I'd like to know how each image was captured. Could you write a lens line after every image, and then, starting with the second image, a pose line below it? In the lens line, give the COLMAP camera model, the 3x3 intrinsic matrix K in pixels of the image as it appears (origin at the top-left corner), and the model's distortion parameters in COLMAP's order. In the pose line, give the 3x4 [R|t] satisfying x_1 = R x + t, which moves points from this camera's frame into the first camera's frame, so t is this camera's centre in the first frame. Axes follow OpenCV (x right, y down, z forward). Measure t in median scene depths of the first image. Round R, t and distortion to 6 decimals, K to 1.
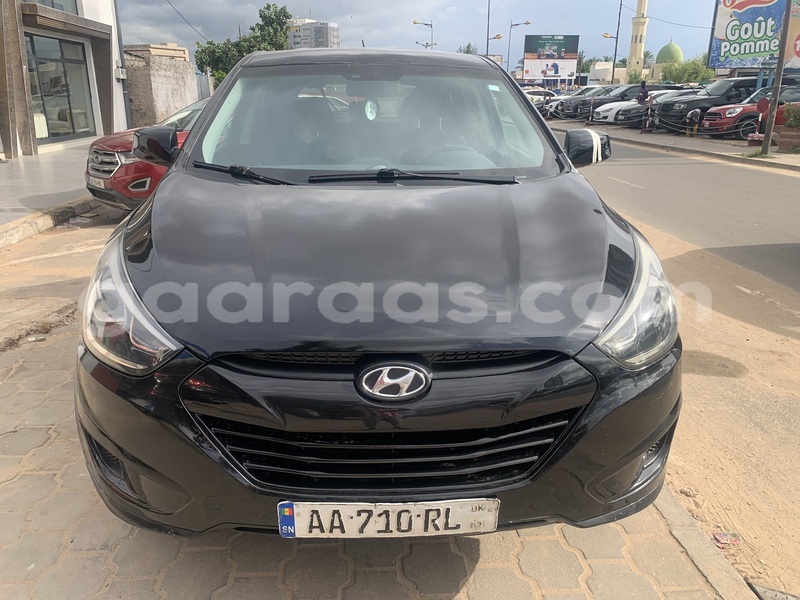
lens RADIAL K [[607.9, 0, 396.5], [0, 607.9, 308.5], [0, 0, 1]] dist [0.007152, -0.012469]
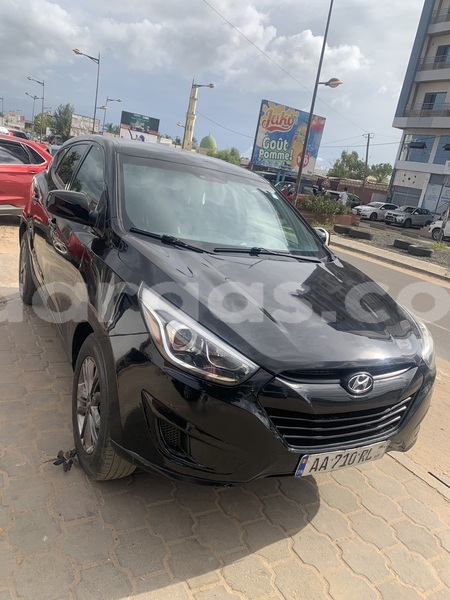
lens RADIAL K [[455.9, 0, 228.1], [0, 455.9, 296.7], [0, 0, 1]] dist [0.007152, -0.012469]
pose [[0.882013, 0.041205, 0.469420, -0.081557], [-0.027231, 0.998962, -0.036522, -0.006548], [-0.470437, 0.019430, 0.882219, -0.004352]]
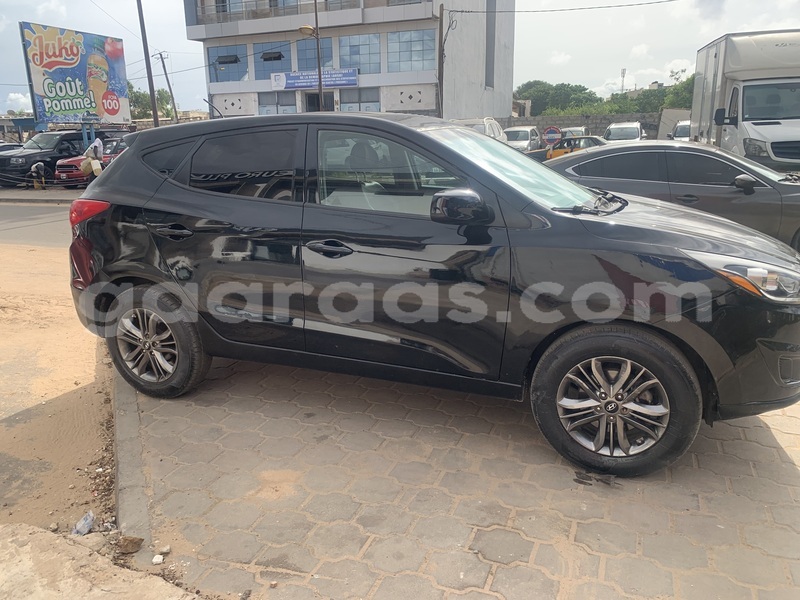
lens RADIAL K [[607.9, 0, 395.1], [0, 607.9, 298.1], [0, 0, 1]] dist [0.007152, -0.012469]
pose [[0.430050, -0.238738, 0.870667, -0.185803], [0.318668, 0.942467, 0.101025, -0.033392], [-0.844694, 0.234008, 0.481386, 0.079575]]
